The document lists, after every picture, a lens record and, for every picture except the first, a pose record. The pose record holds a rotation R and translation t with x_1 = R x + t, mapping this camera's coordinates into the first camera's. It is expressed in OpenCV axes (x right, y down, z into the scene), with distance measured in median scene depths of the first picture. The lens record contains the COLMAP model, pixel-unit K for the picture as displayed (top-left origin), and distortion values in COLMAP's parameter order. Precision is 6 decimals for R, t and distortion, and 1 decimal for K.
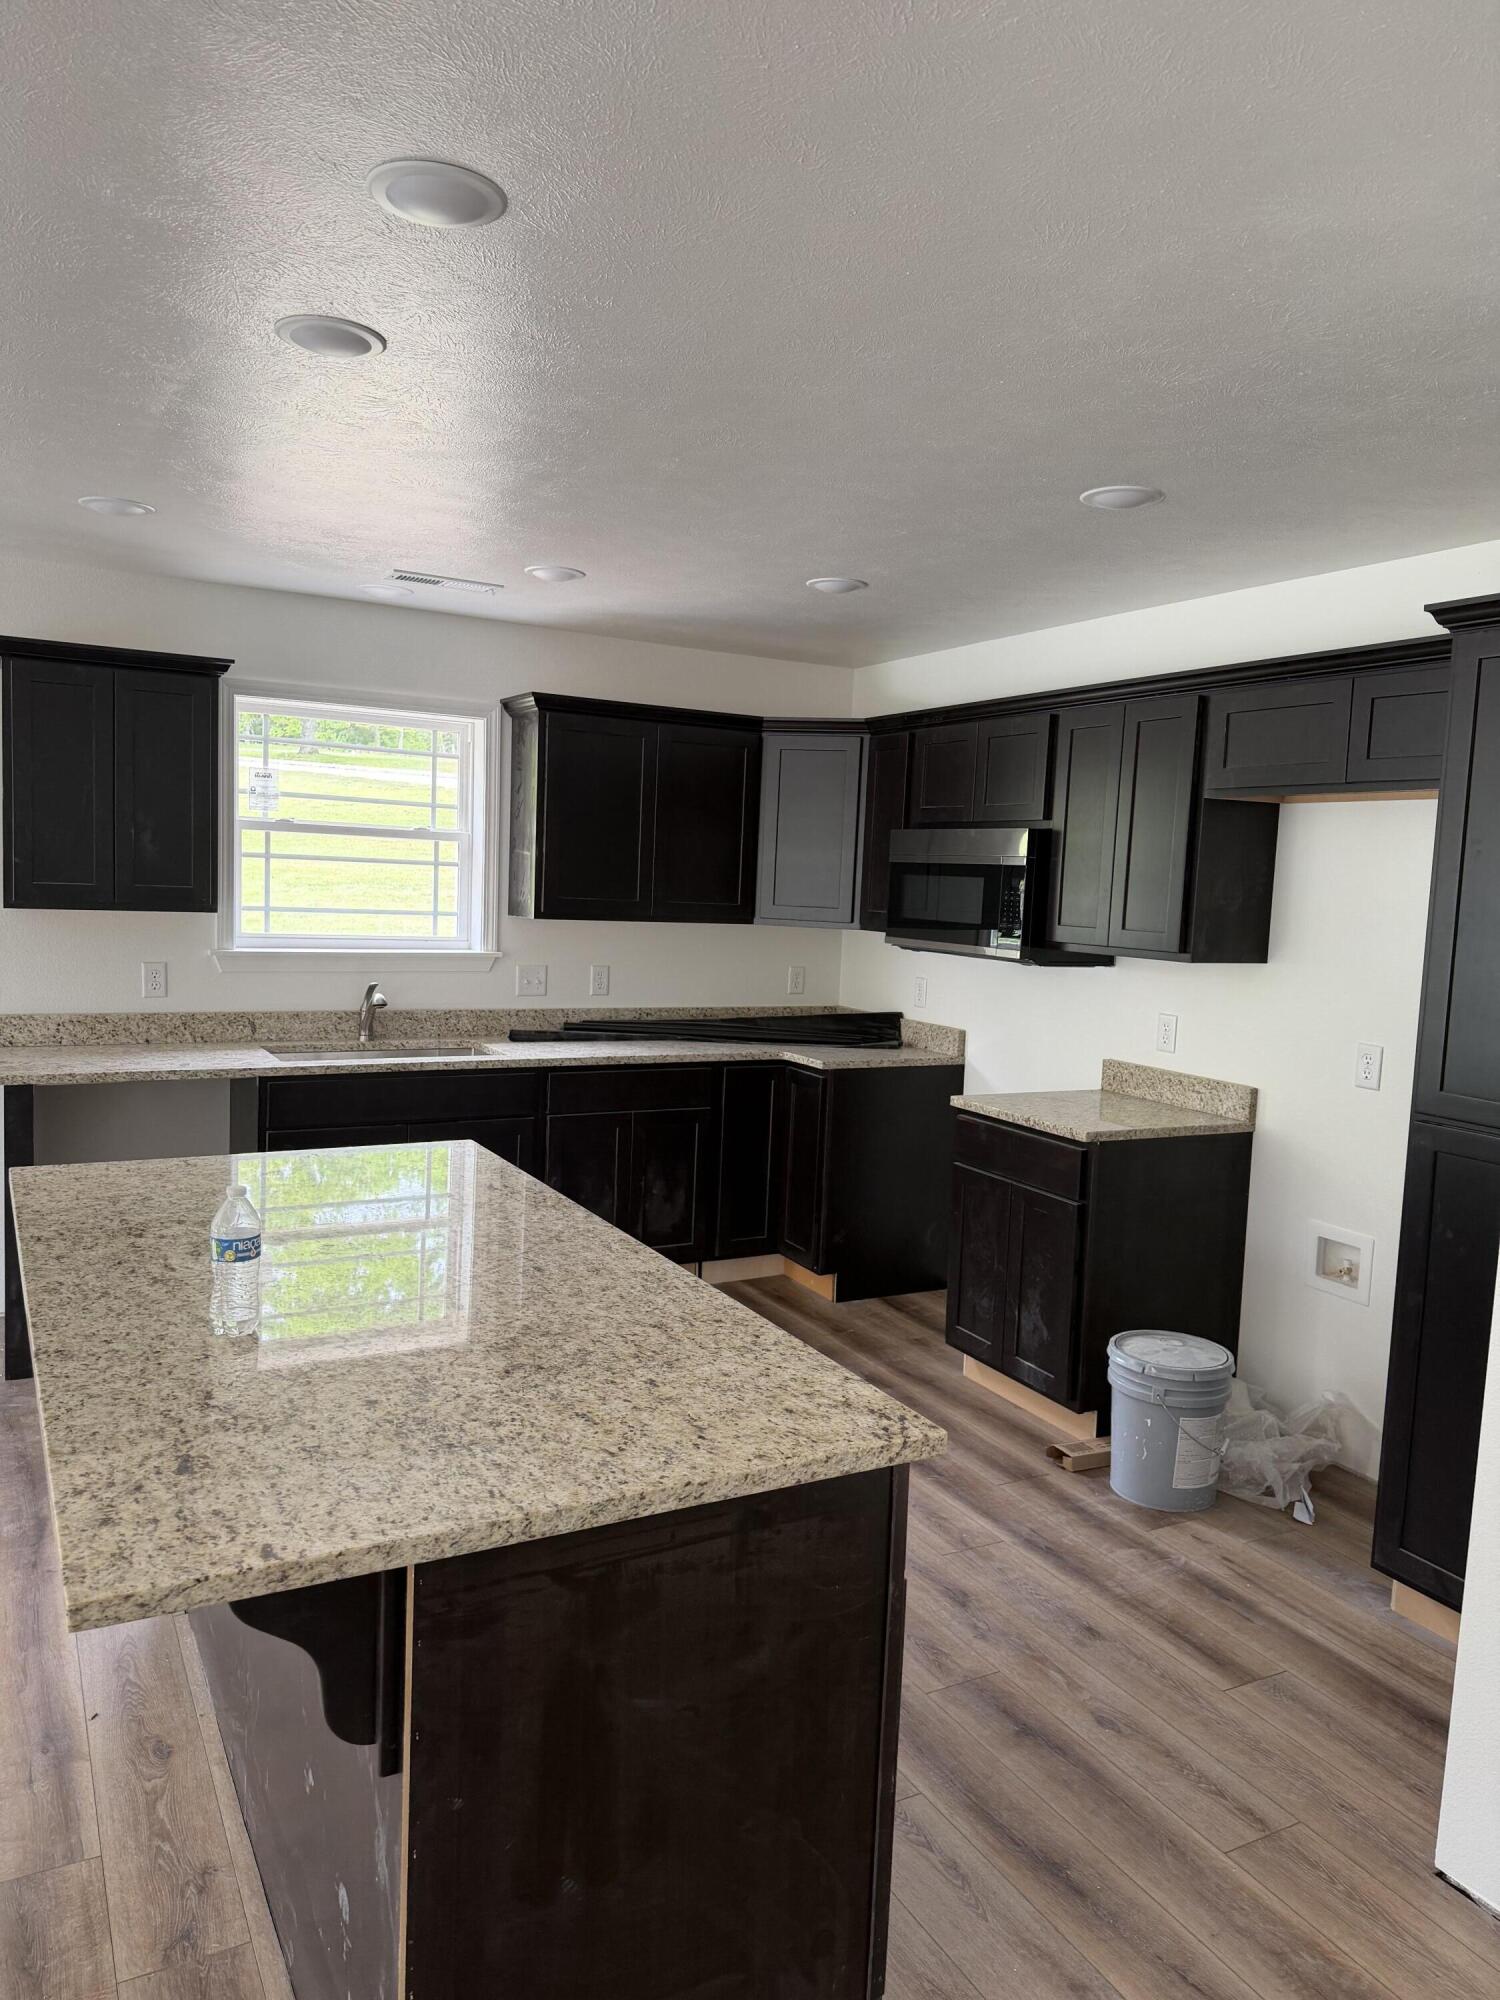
lens RADIAL K [[1431.0, 0, 754.6], [0, 1431.0, 1007.1], [0, 0, 1]] dist [0.057531, -0.032431]
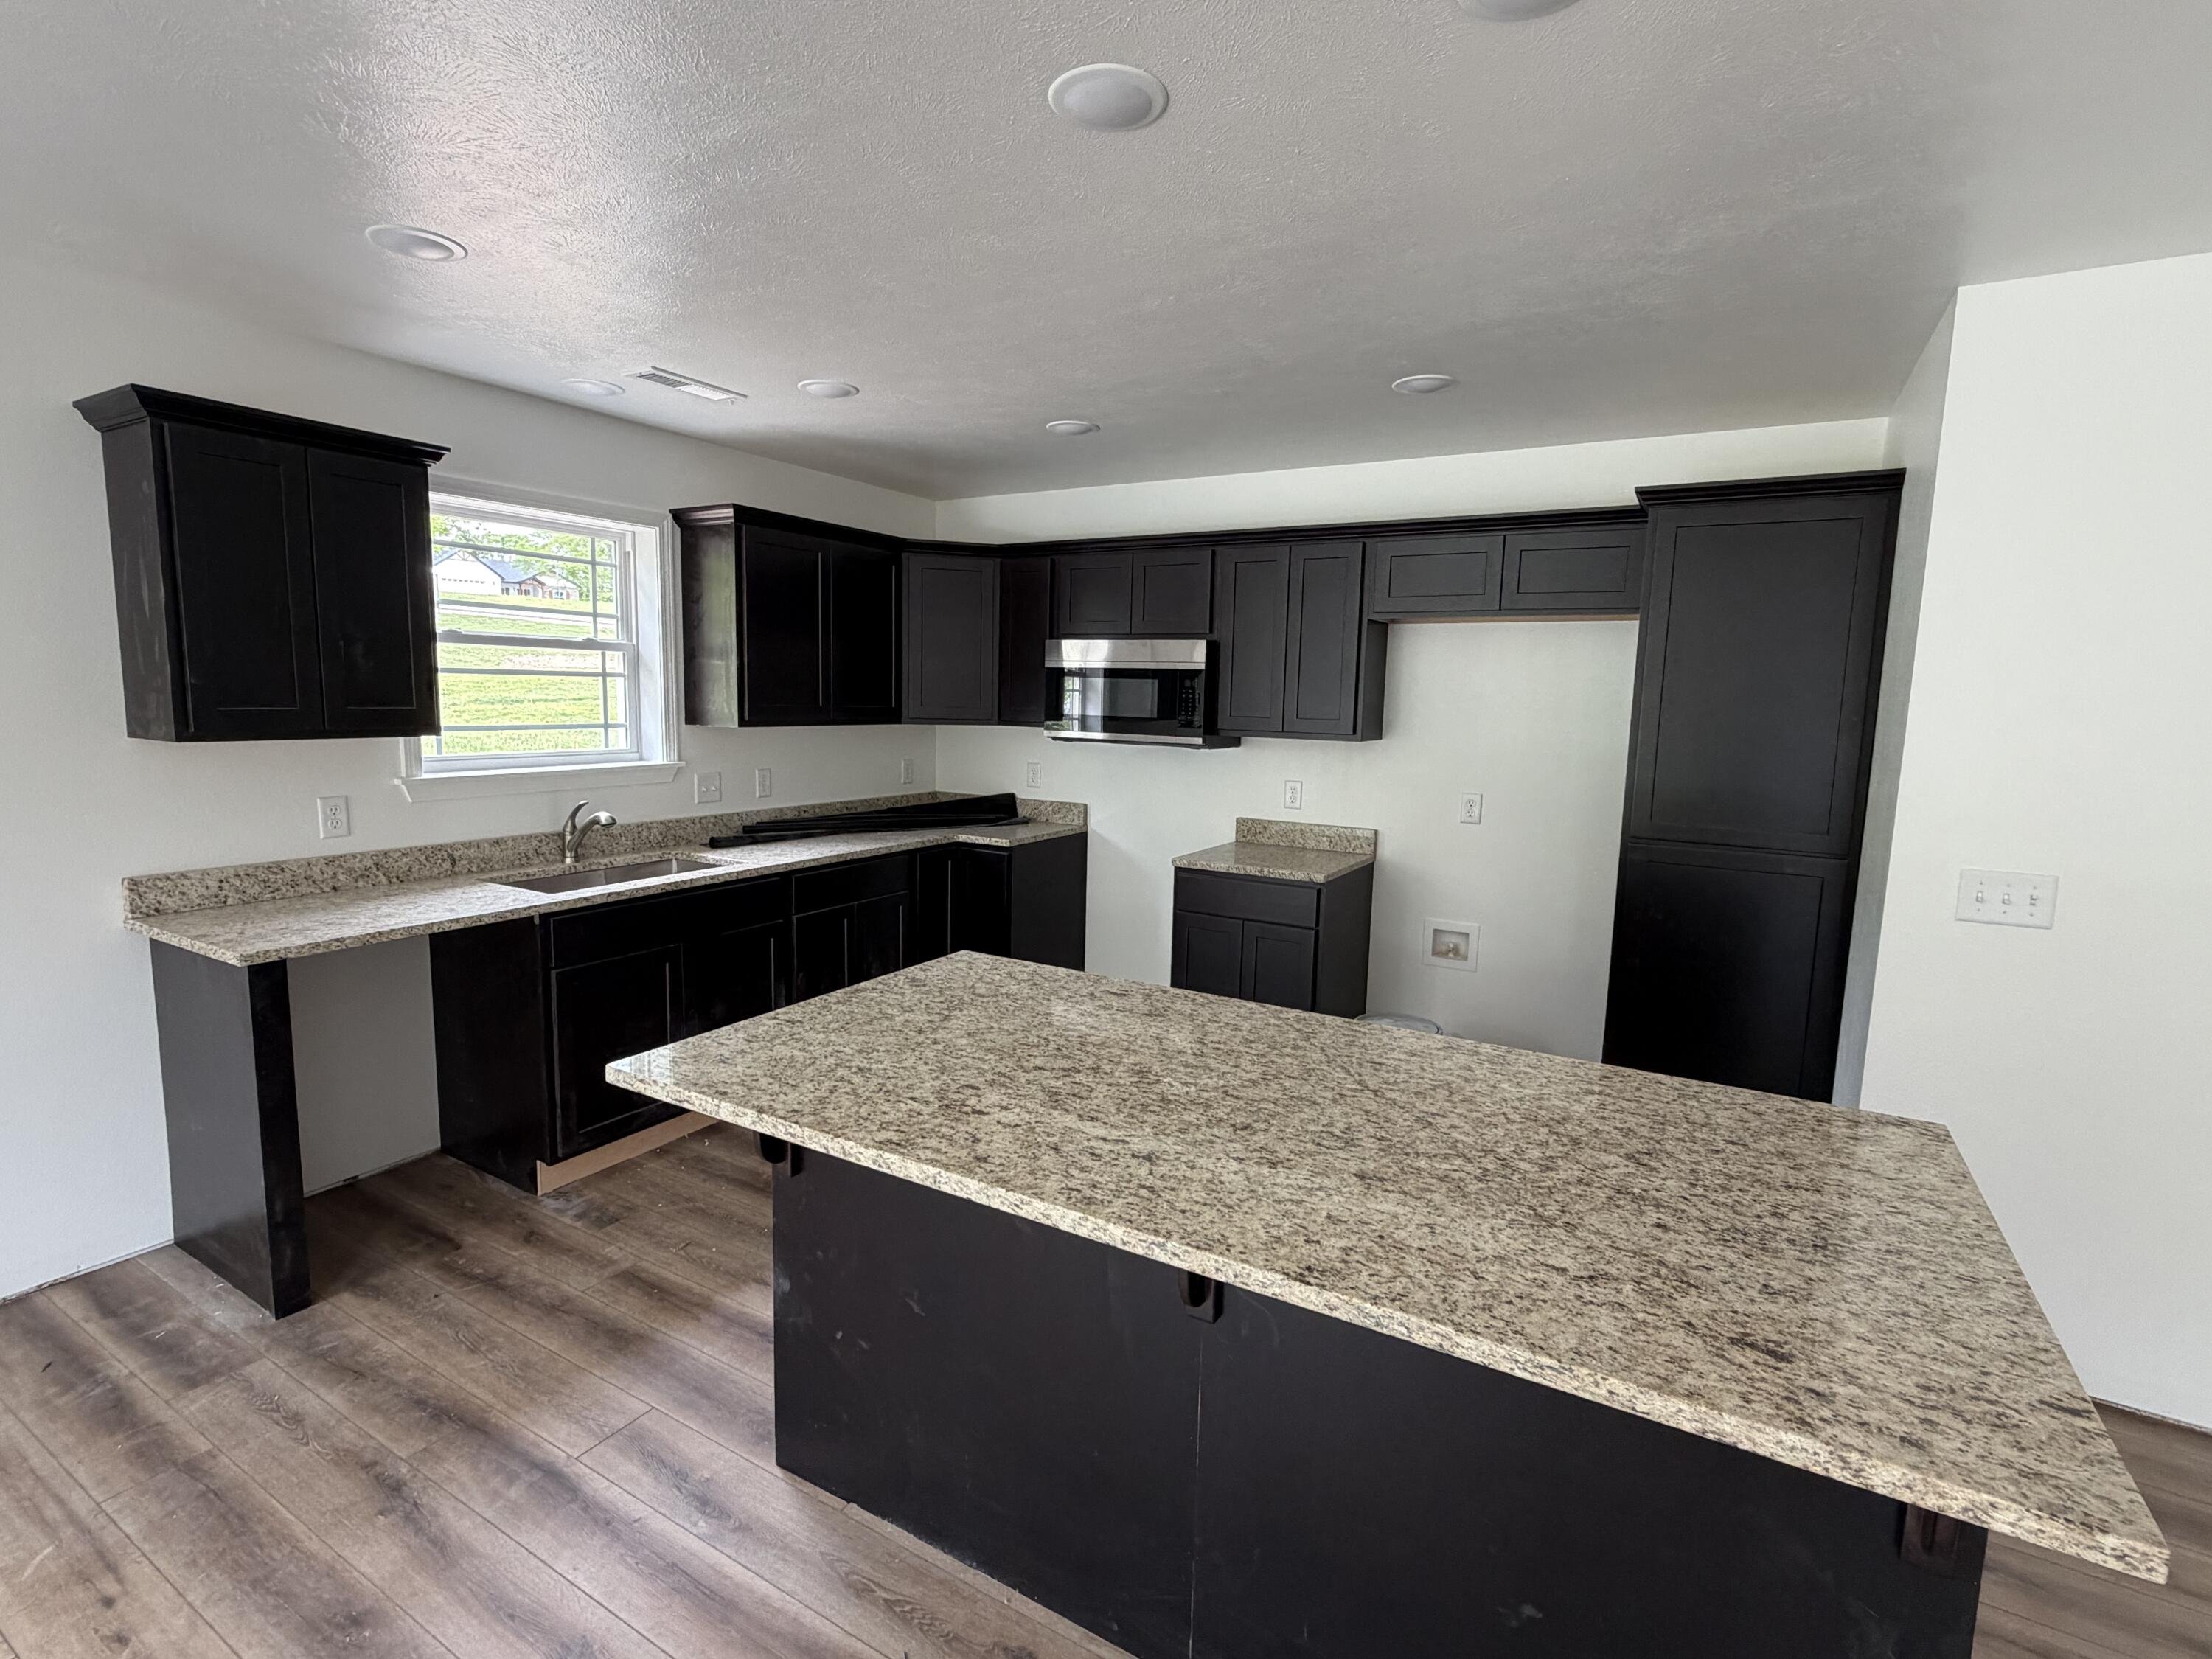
lens RADIAL K [[1087.2, 0, 1103.0], [0, 1087.2, 822.8], [0, 0, 1]] dist [-0.006213, 0.000894]
pose [[0.857161, -0.084414, 0.508084, -0.353242], [0.062413, 0.996232, 0.060223, -0.025843], [-0.511253, -0.019910, 0.859200, 0.211596]]
